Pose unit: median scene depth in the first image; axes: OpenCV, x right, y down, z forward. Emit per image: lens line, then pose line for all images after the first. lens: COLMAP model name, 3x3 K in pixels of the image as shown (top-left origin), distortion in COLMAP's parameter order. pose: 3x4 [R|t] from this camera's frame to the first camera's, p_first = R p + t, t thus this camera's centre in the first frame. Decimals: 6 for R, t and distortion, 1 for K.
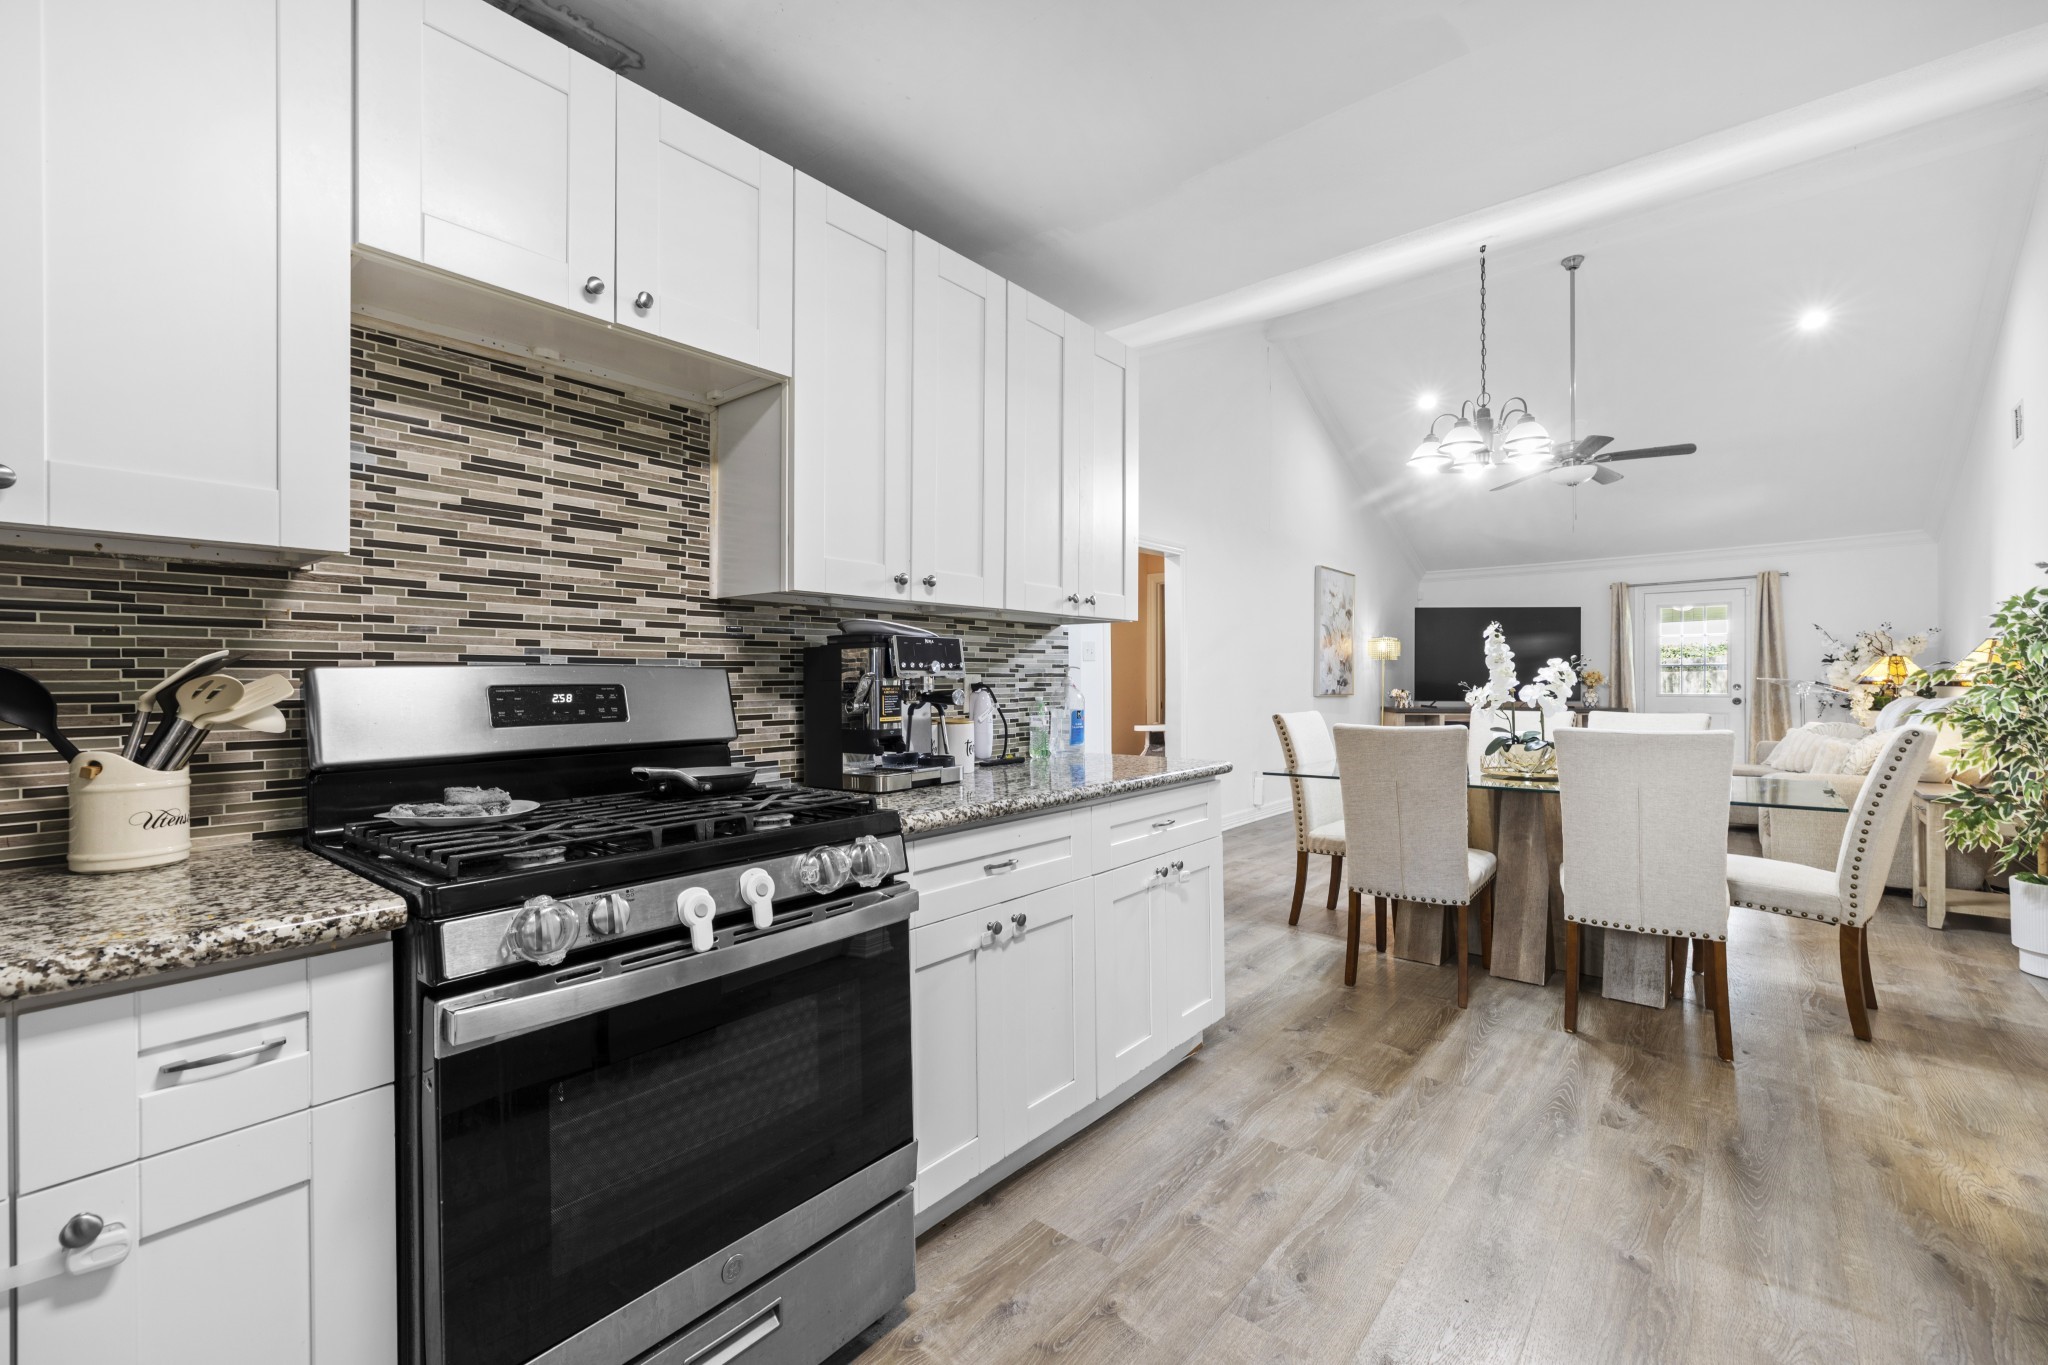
lens RADIAL K [[860.7, 0, 1018.2], [0, 860.7, 675.3], [0, 0, 1]] dist [0.002763, -0.000019]
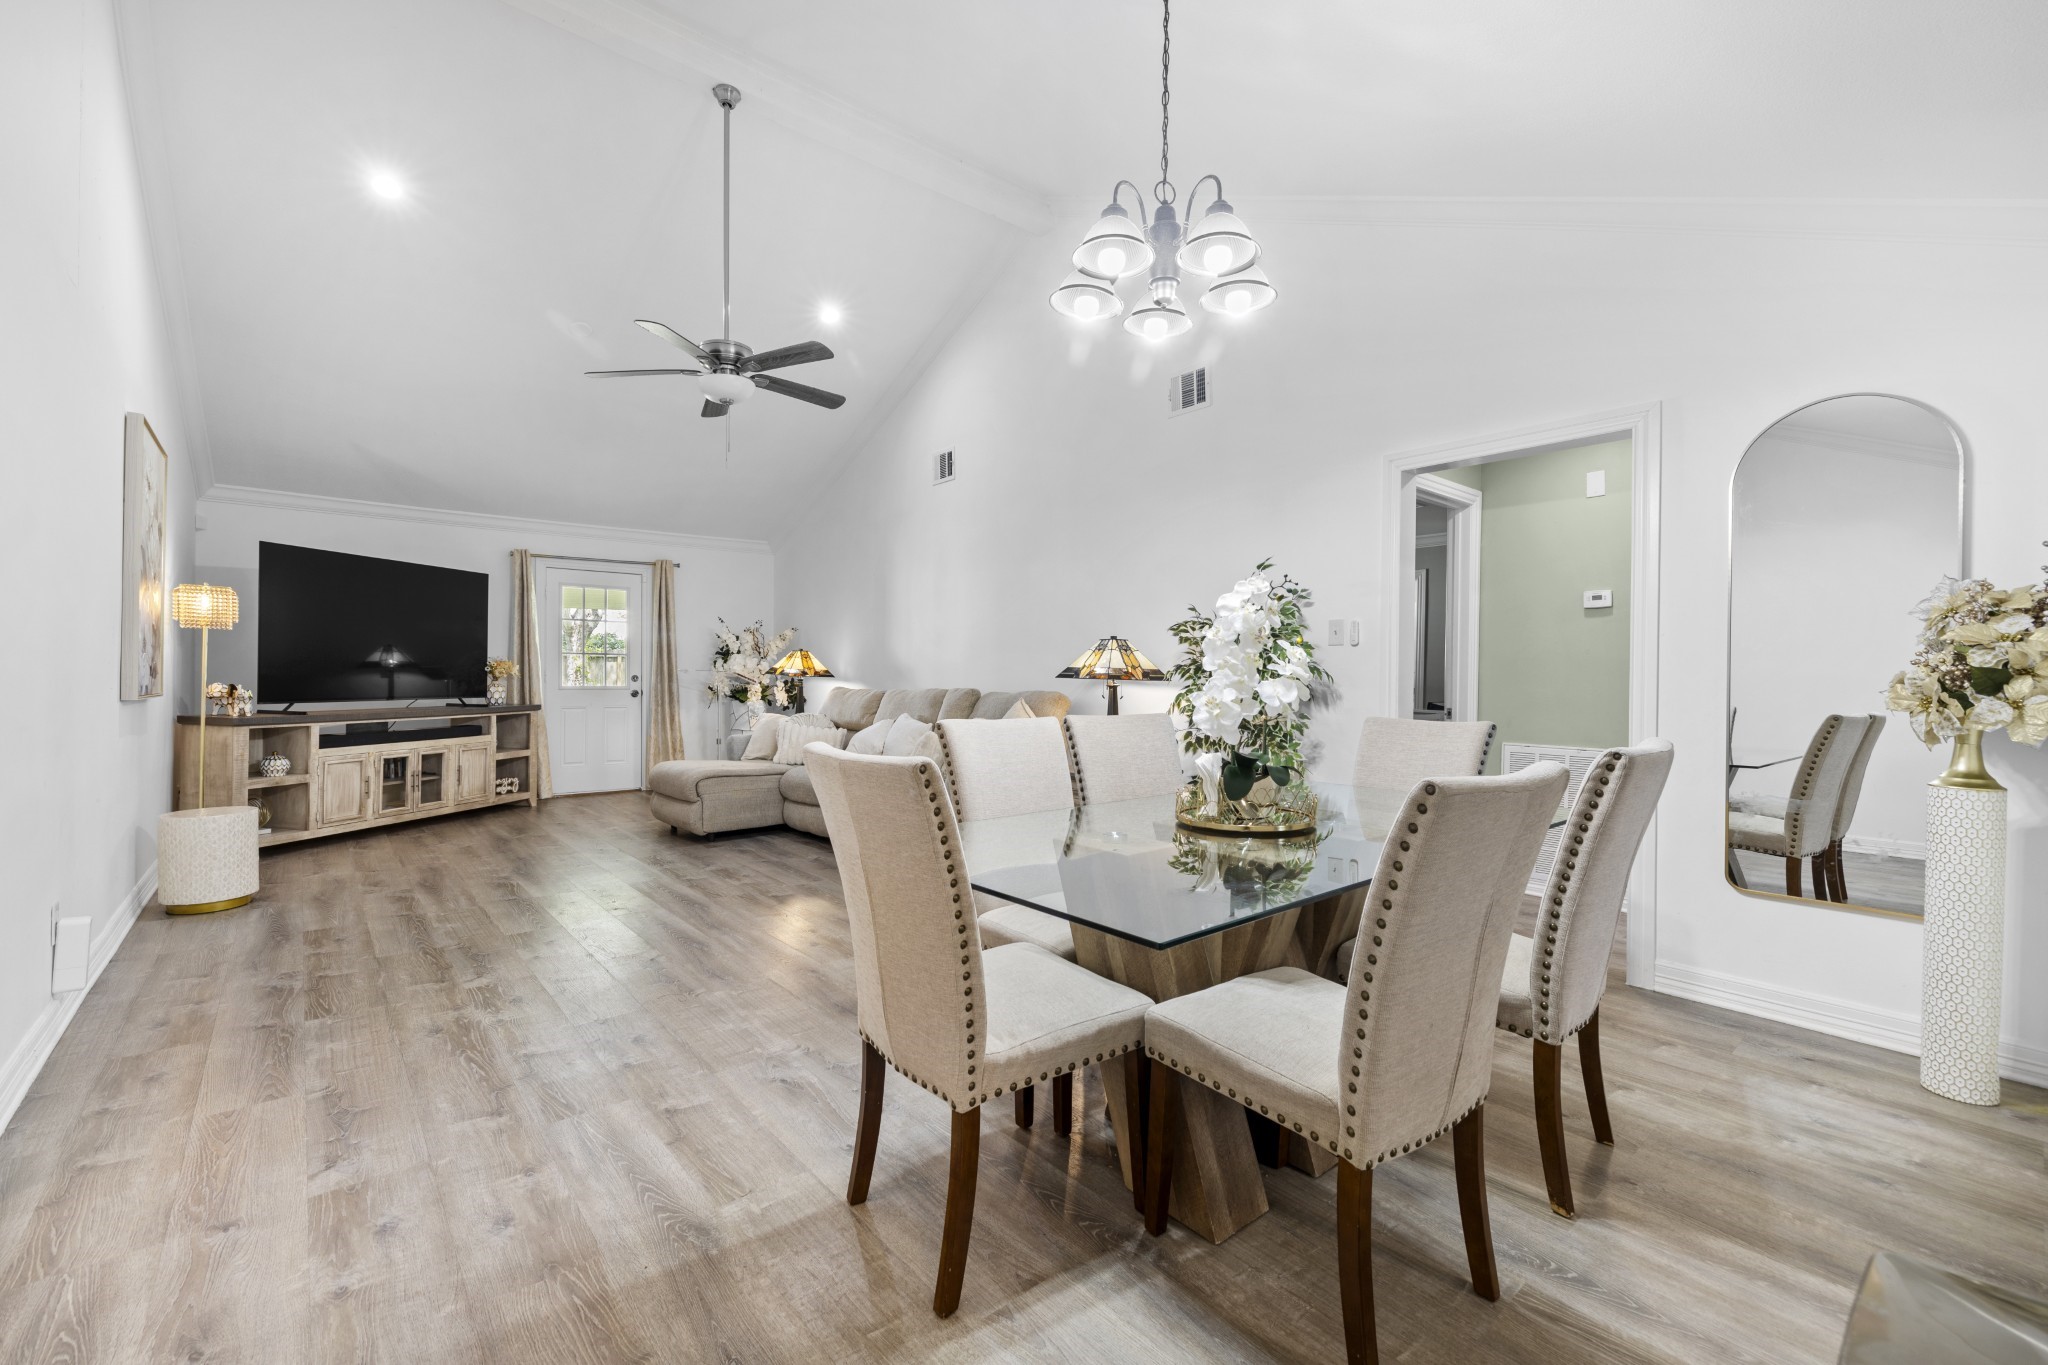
lens RADIAL K [[860.7, 0, 1018.2], [0, 860.7, 675.3], [0, 0, 1]] dist [0.002763, -0.000019]
pose [[0.167687, 0.002007, 0.985838, -0.022055], [-0.012416, 0.999923, 0.000077, 0.004634], [-0.985762, -0.012253, 0.167699, 0.427621]]
